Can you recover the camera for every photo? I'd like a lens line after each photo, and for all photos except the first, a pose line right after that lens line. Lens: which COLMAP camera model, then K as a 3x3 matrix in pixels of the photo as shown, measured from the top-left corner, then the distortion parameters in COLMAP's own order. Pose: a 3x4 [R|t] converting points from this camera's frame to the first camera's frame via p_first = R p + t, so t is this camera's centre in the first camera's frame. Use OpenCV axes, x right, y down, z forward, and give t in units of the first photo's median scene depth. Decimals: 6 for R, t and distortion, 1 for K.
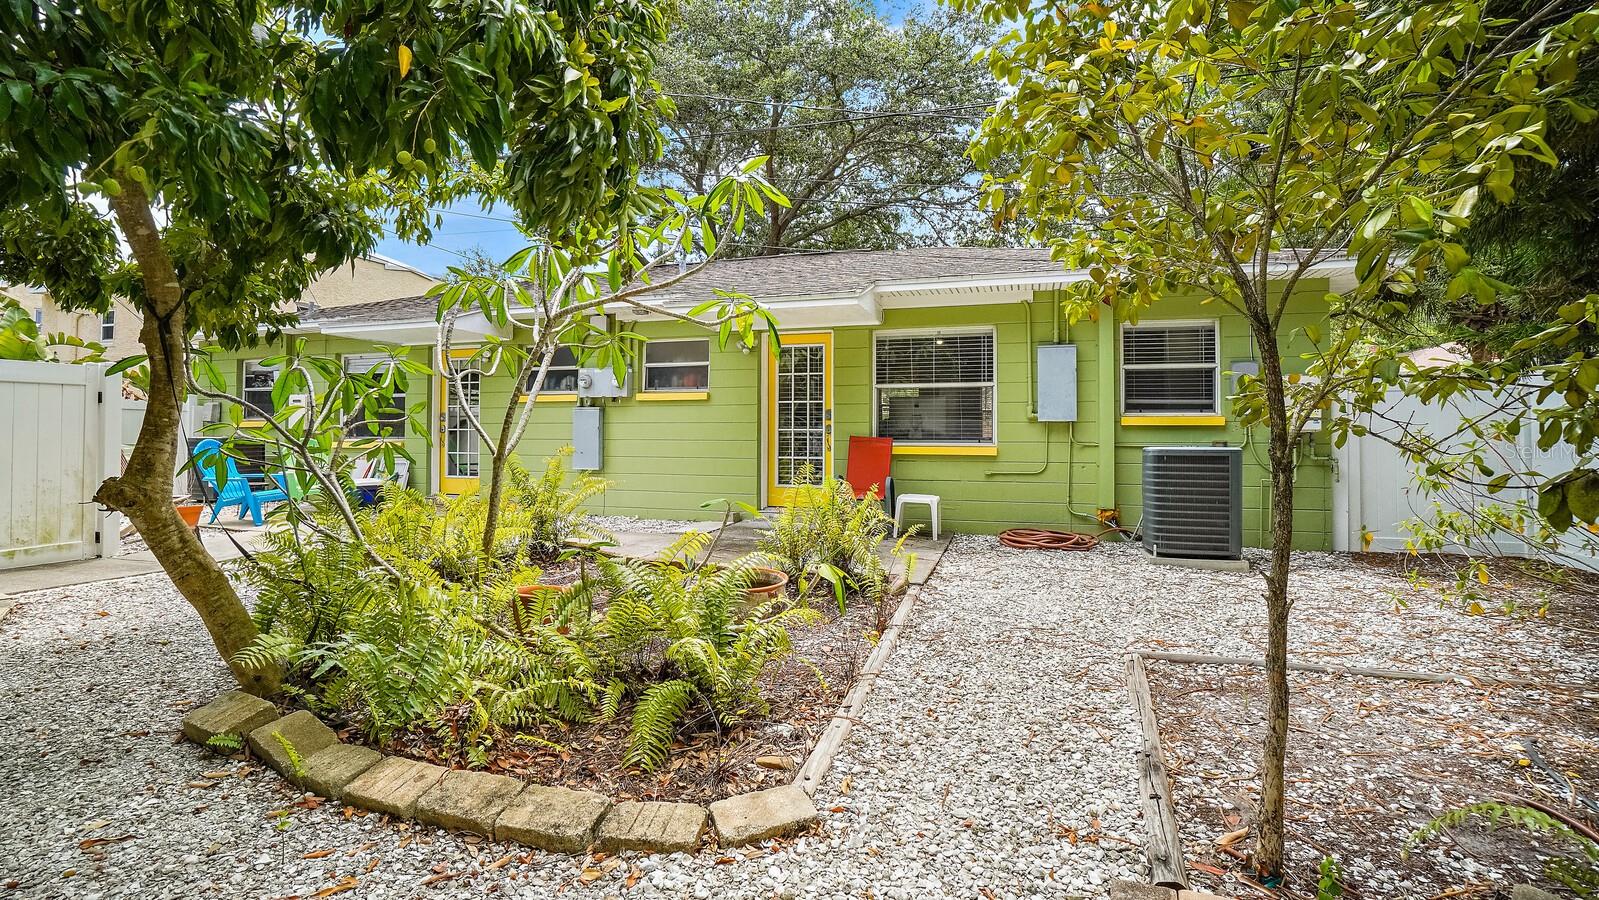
lens RADIAL K [[737.1, 0, 807.7], [0, 737.1, 431.2], [0, 0, 1]] dist [-0.064284, 0.022656]
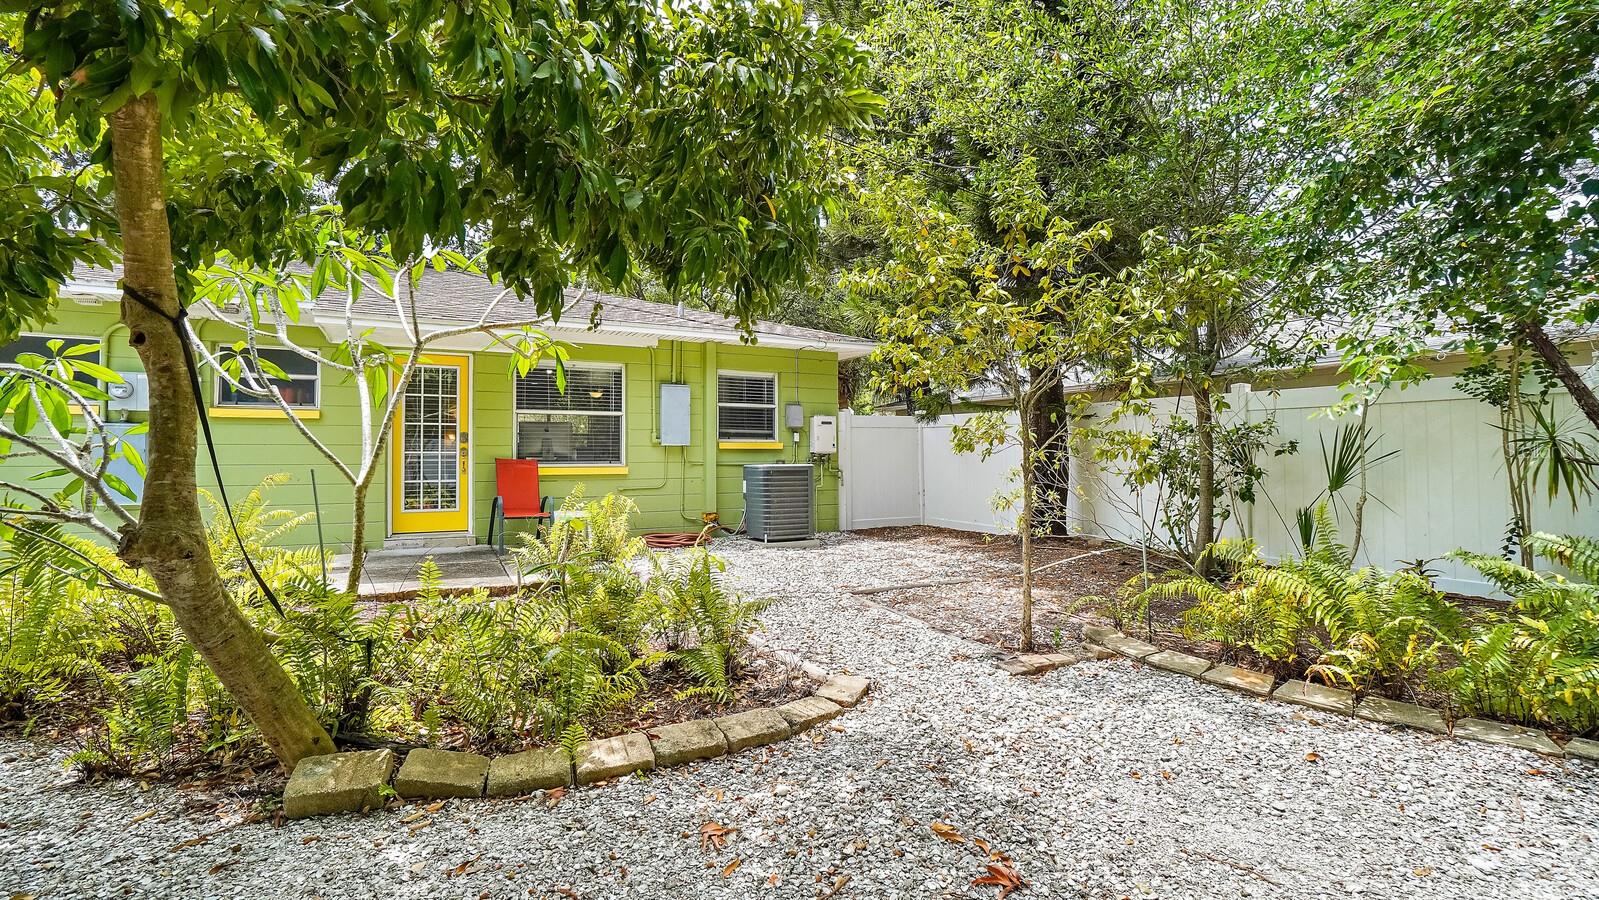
lens RADIAL K [[720.7, 0, 822.6], [0, 720.7, 455.5], [0, 0, 1]] dist [-0.061920, 0.020998]
pose [[0.674829, -0.006188, 0.737948, -0.400958], [0.002129, 0.999977, 0.006438, -0.003834], [-0.737971, -0.002773, 0.674827, -0.017263]]
